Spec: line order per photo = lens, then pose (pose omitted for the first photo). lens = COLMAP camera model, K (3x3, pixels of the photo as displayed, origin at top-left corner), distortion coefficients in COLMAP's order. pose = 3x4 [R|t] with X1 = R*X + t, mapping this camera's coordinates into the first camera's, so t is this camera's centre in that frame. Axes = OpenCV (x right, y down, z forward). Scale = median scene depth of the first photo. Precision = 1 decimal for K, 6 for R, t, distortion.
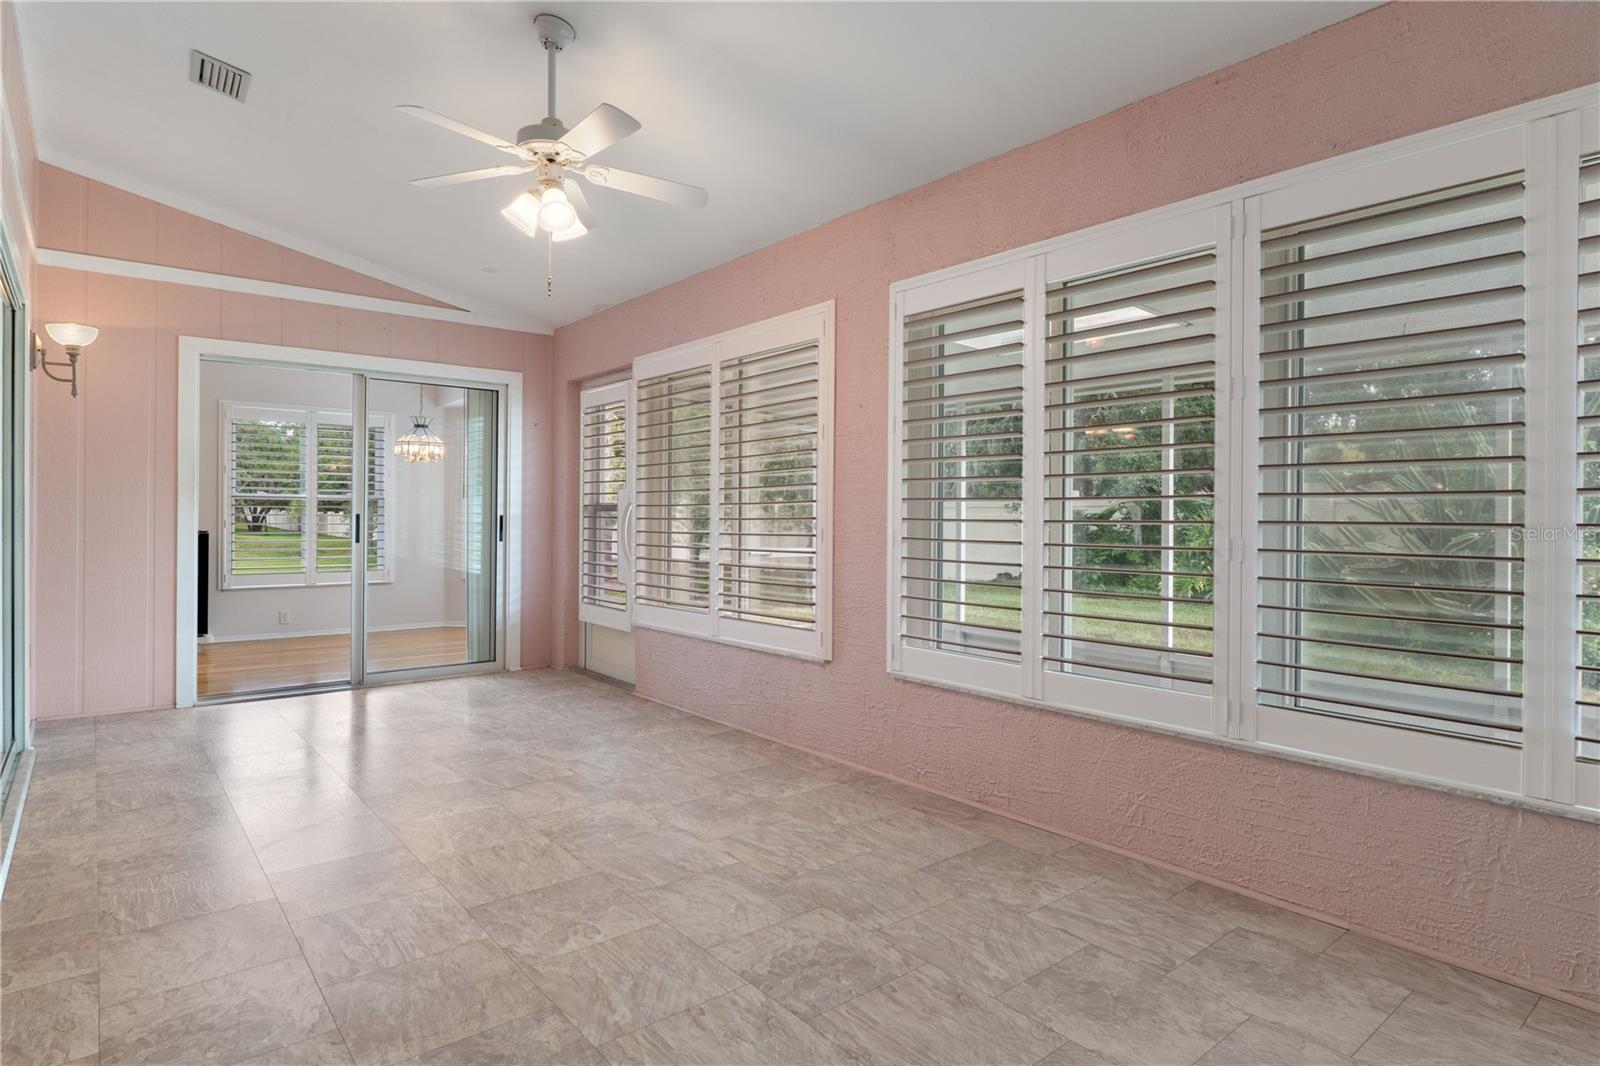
lens RADIAL K [[871.6, 0, 804.9], [0, 871.6, 514.0], [0, 0, 1]] dist [0.003229, -0.000240]
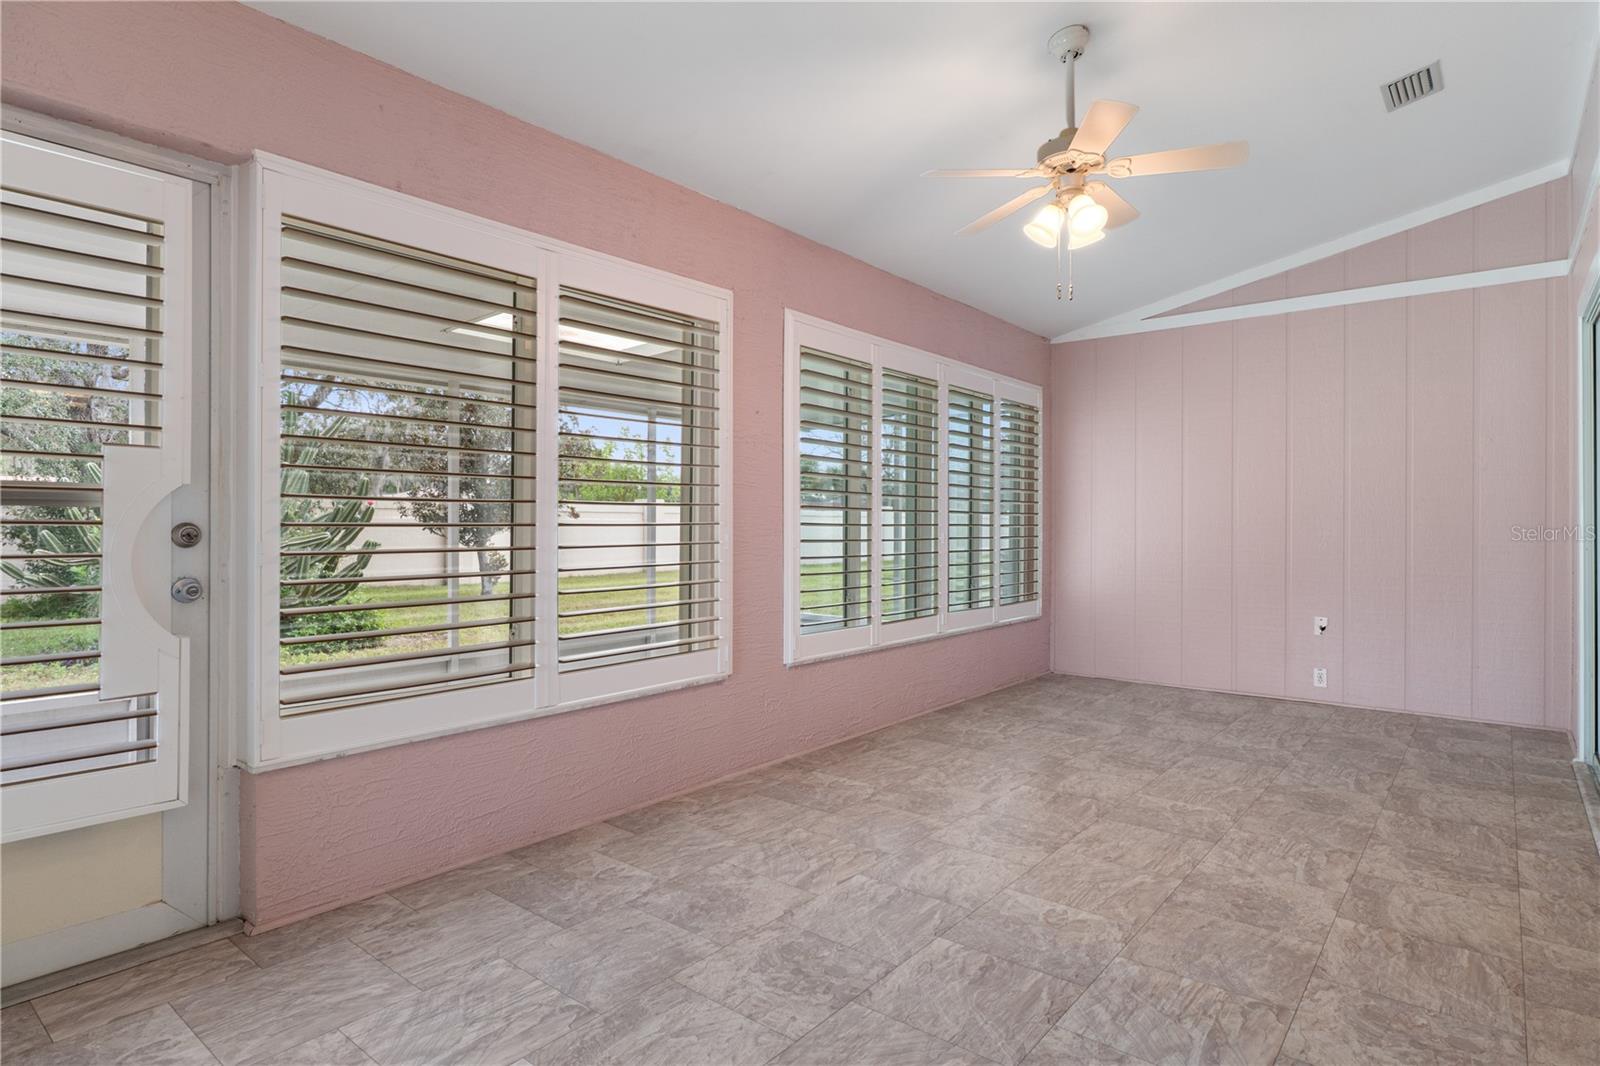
lens RADIAL K [[860.2, 0, 798.8], [0, 860.2, 461.7], [0, 0, 1]] dist [0.003404, -0.000156]
pose [[-0.202502, 0.064628, 0.977147, -1.169935], [-0.008439, 0.997668, -0.067734, 0.004617], [-0.979246, -0.021962, -0.201484, 1.440228]]
